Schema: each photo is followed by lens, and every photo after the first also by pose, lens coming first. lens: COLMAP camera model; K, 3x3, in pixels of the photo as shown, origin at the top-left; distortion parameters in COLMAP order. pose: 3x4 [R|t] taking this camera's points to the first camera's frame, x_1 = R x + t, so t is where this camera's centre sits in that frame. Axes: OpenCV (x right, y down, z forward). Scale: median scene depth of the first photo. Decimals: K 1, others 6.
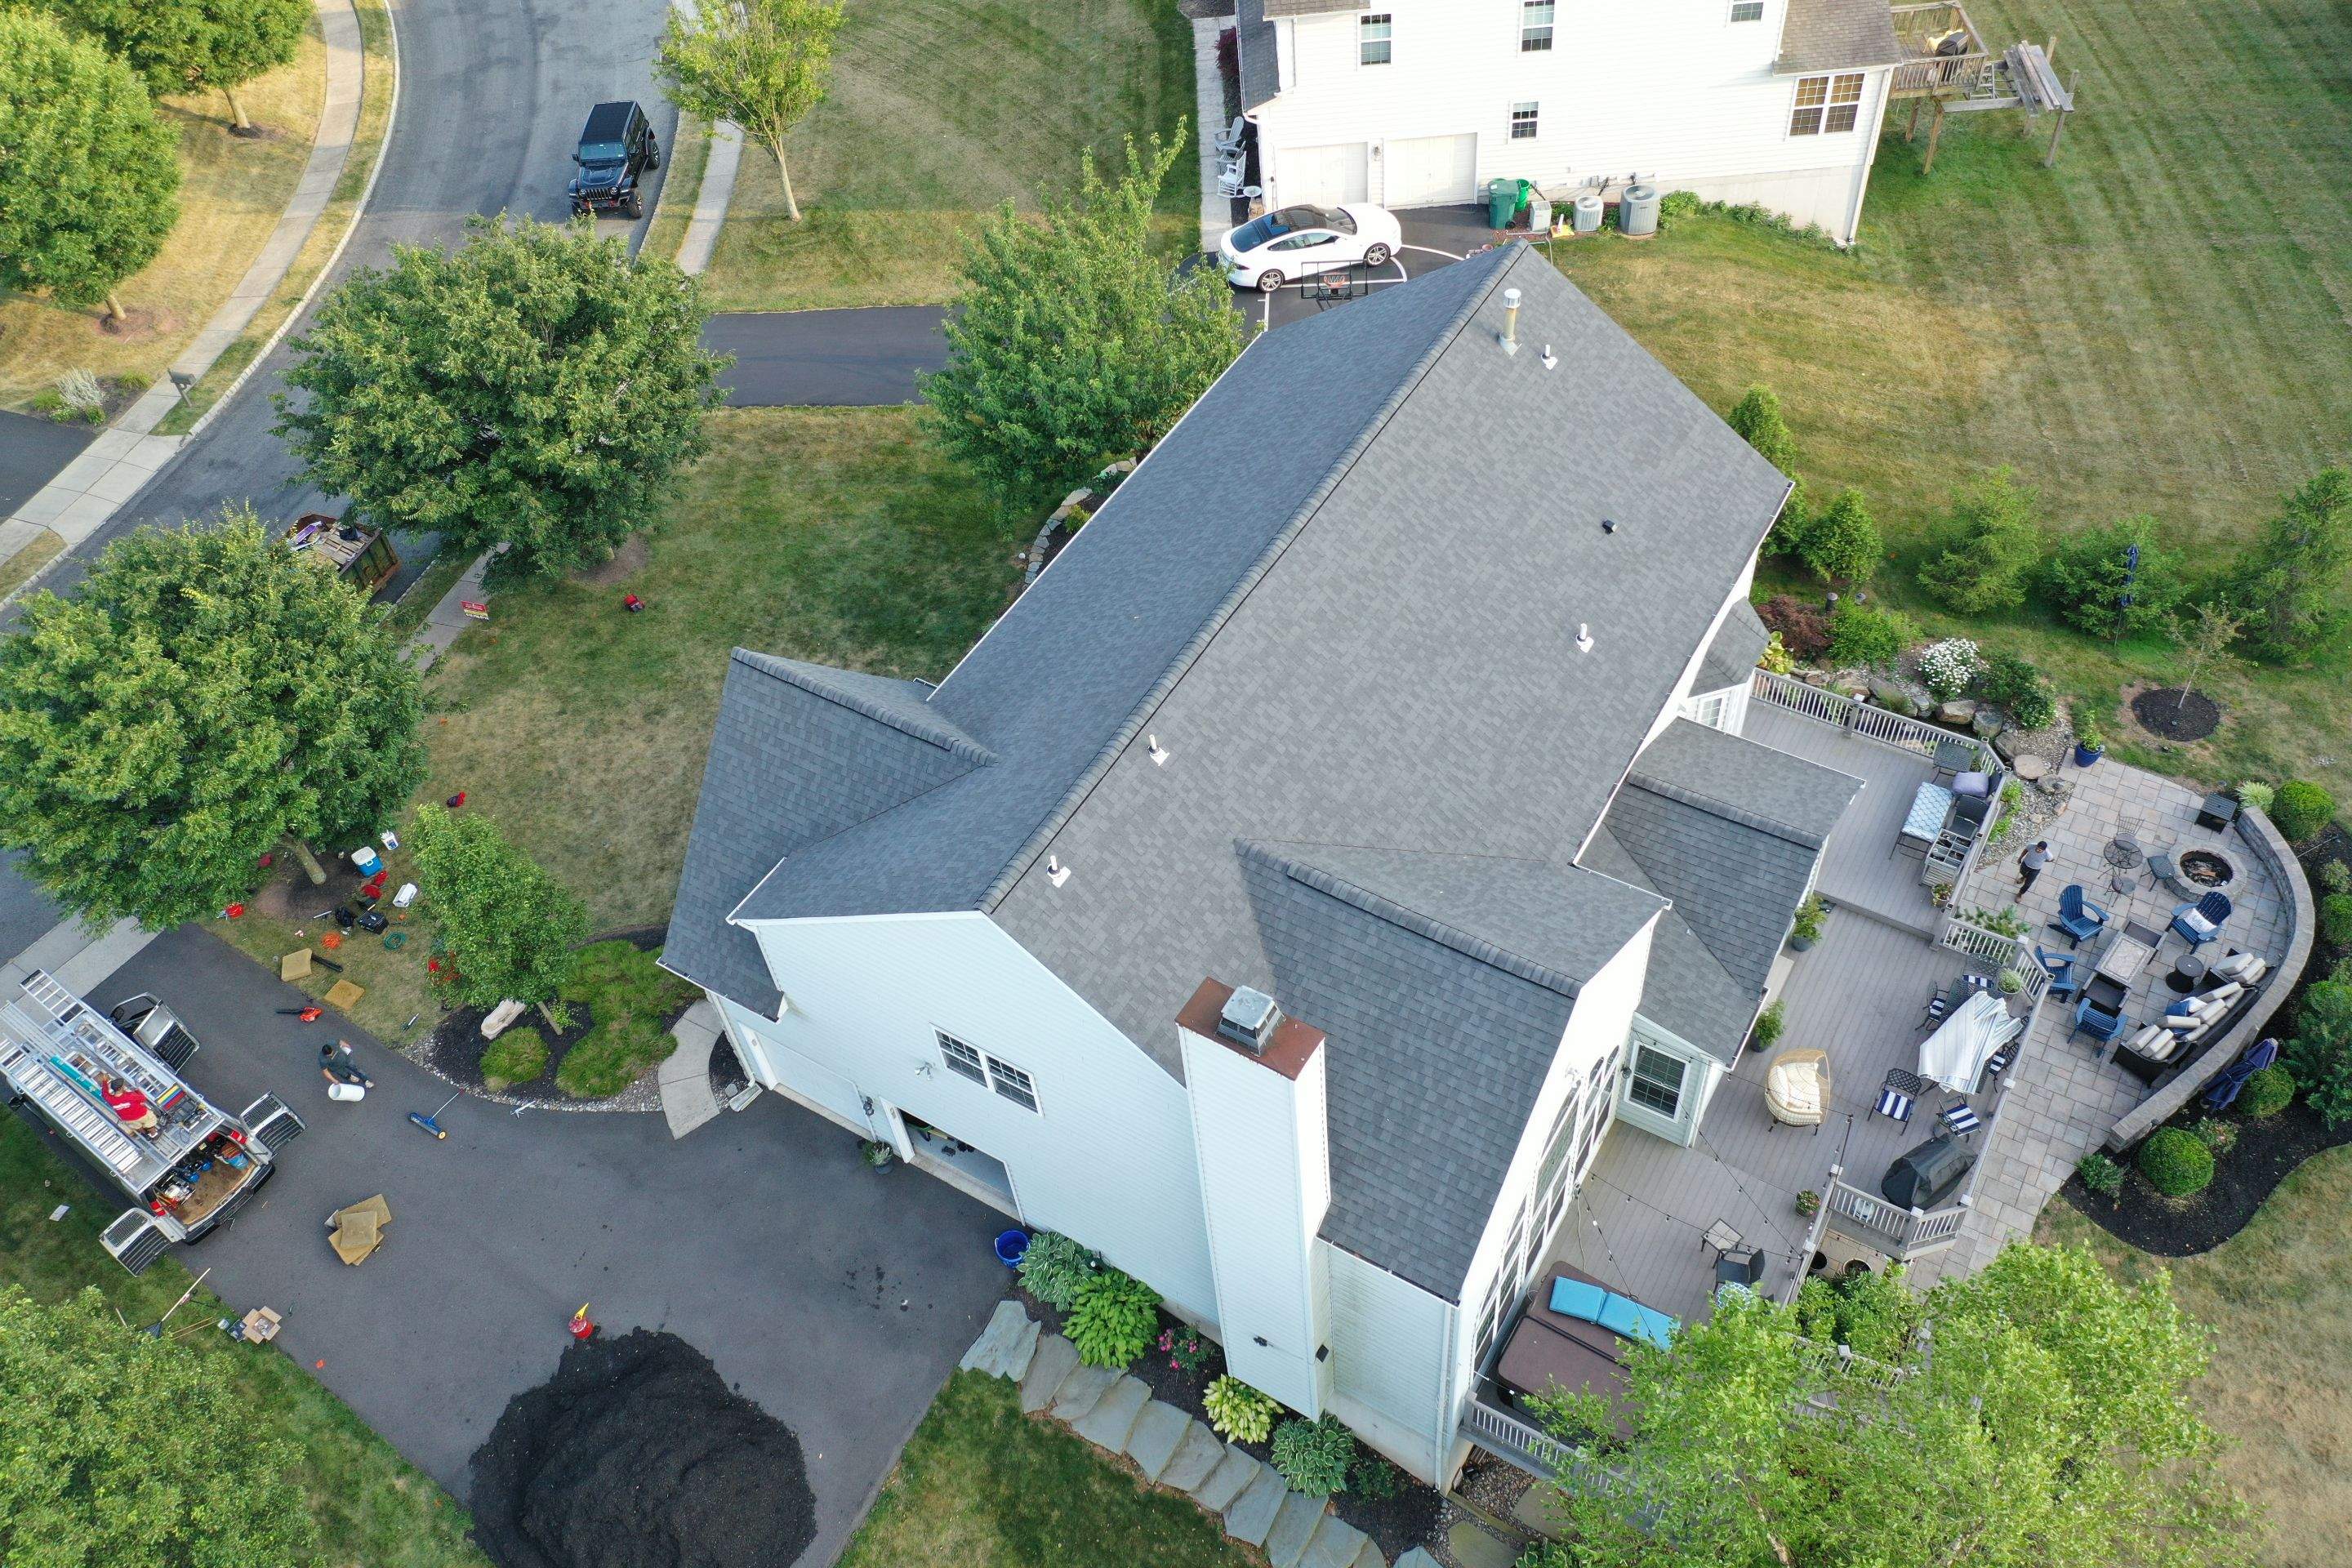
lens RADIAL K [[1794.8, 0, 1179.3], [0, 1794.8, 791.5], [0, 0, 1]] dist [0.004917, 0.006021]
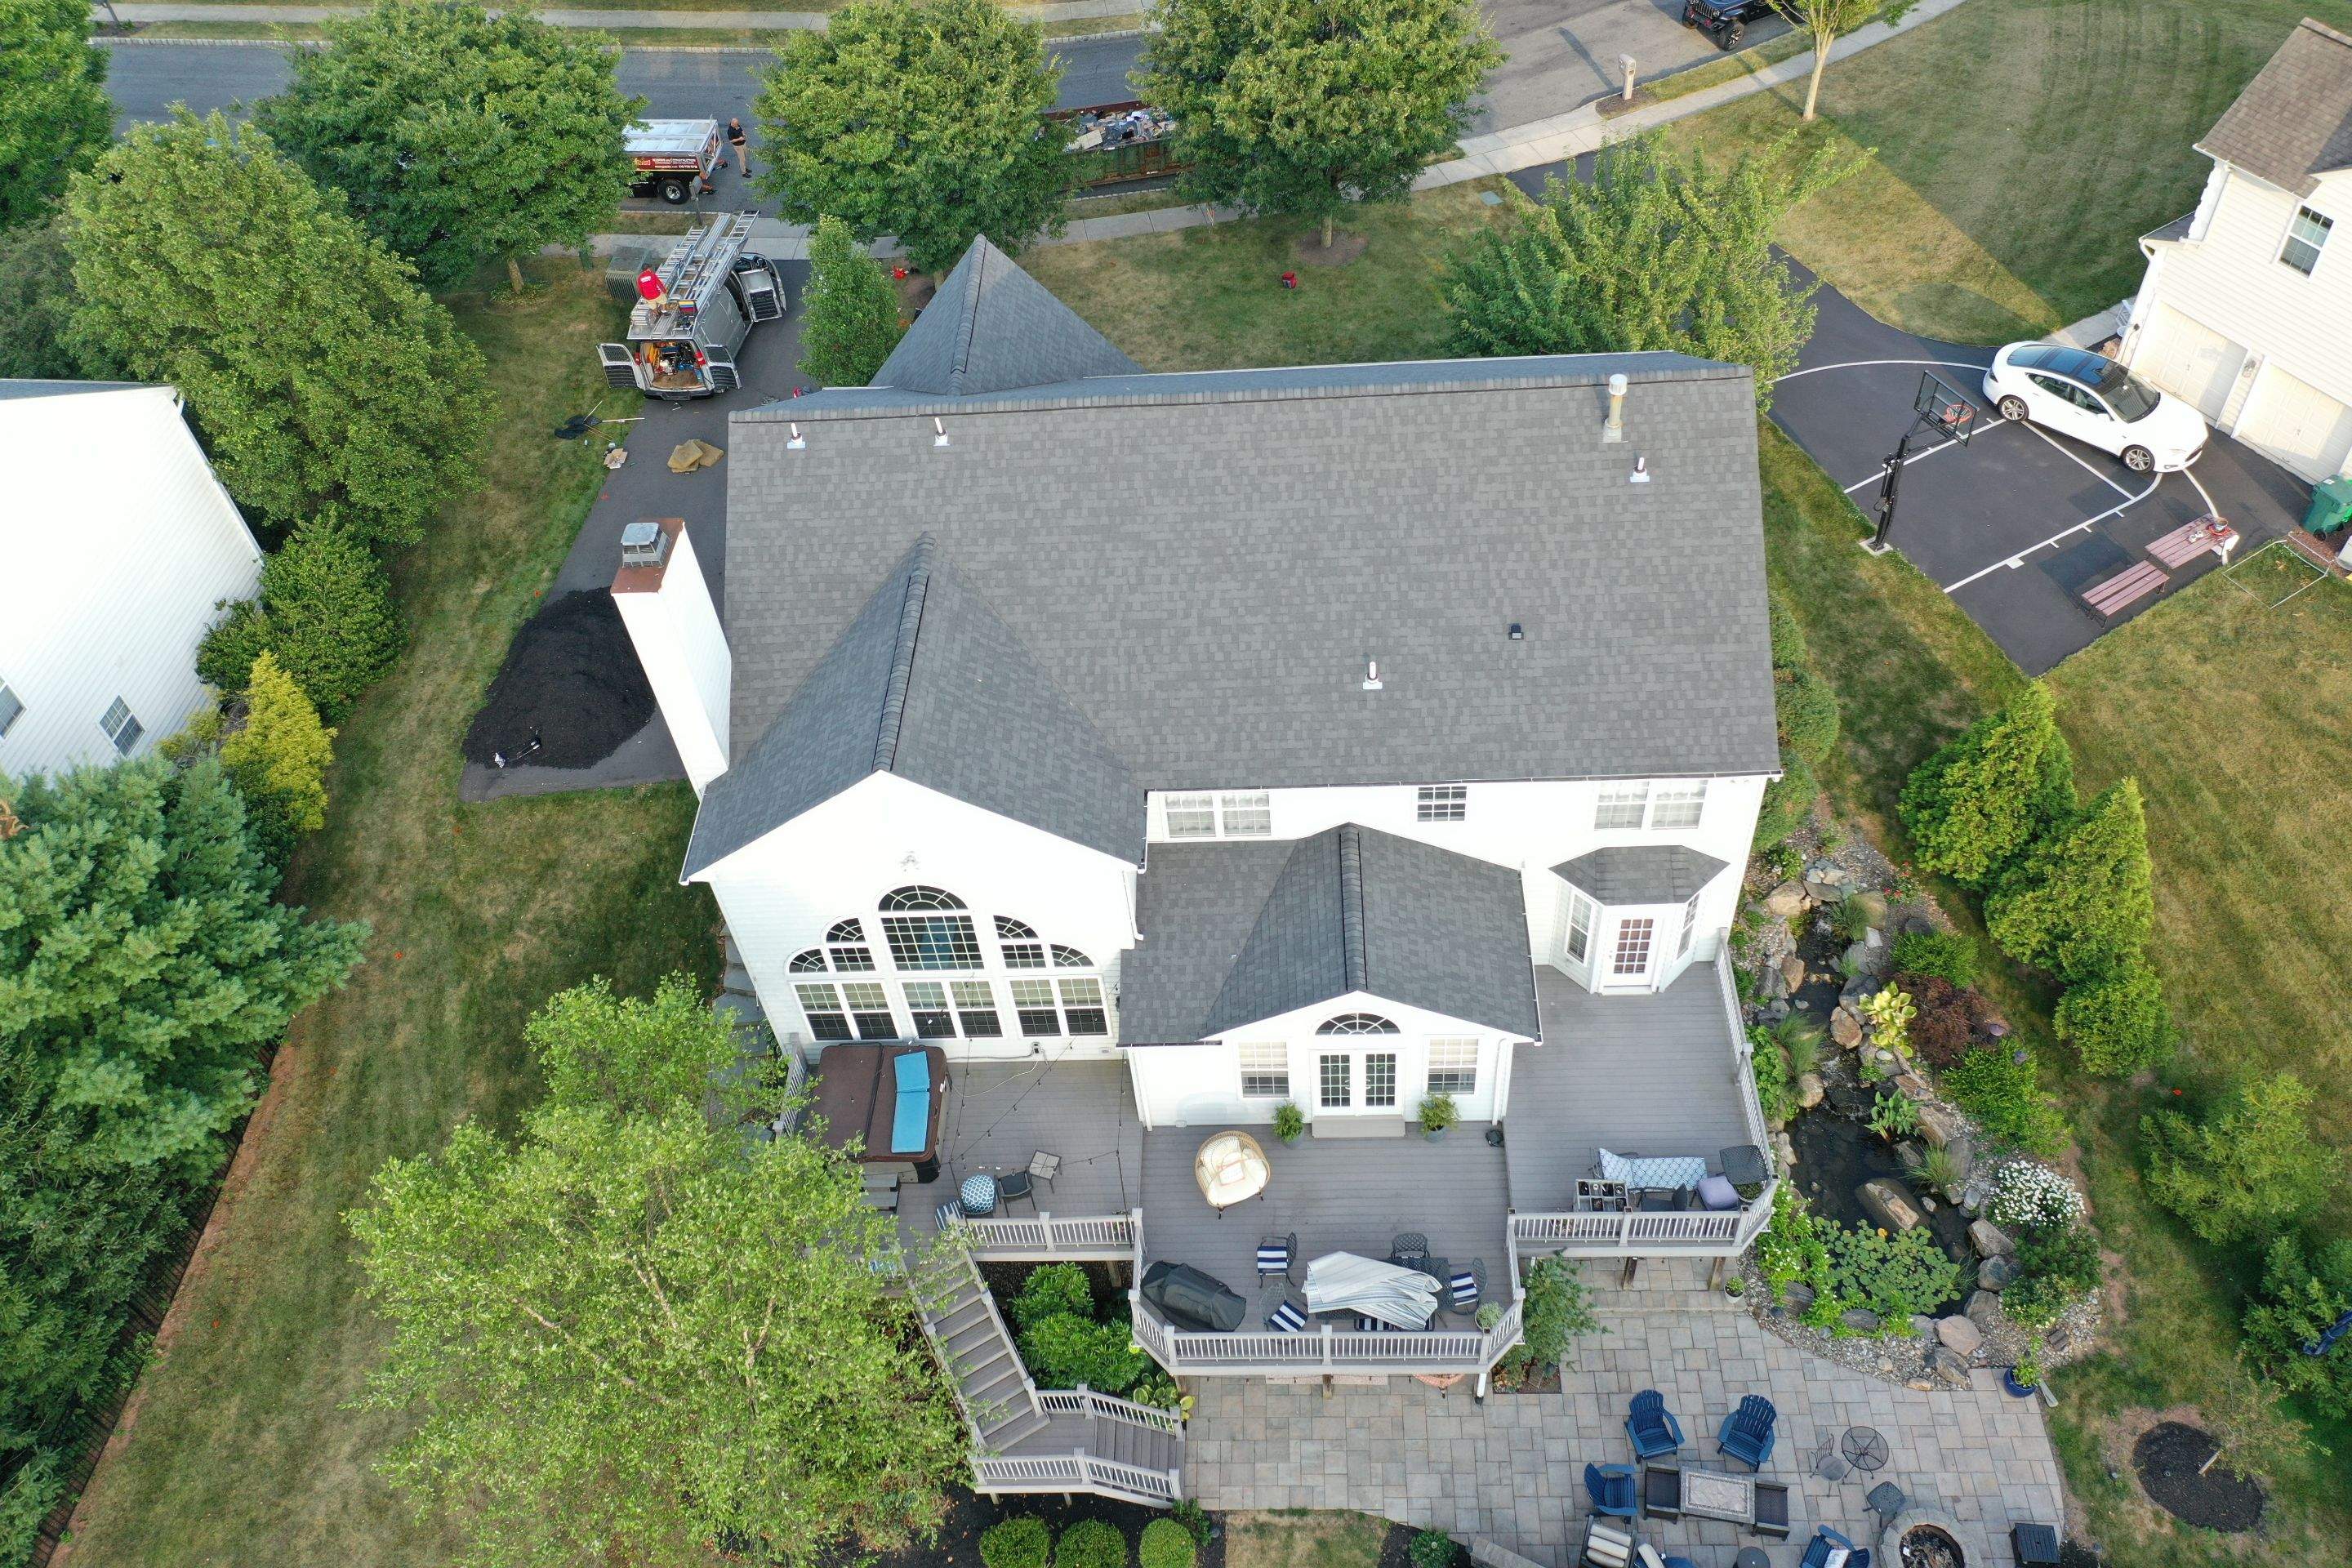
lens RADIAL K [[1794.8, 0, 1173.0], [0, 1794.8, 777.6], [0, 0, 1]] dist [0.004917, 0.006021]
pose [[0.505539, 0.682330, -0.528068, 0.550601], [-0.636102, 0.708254, 0.306188, -0.210632], [0.582927, 0.181115, 0.792081, 0.125950]]
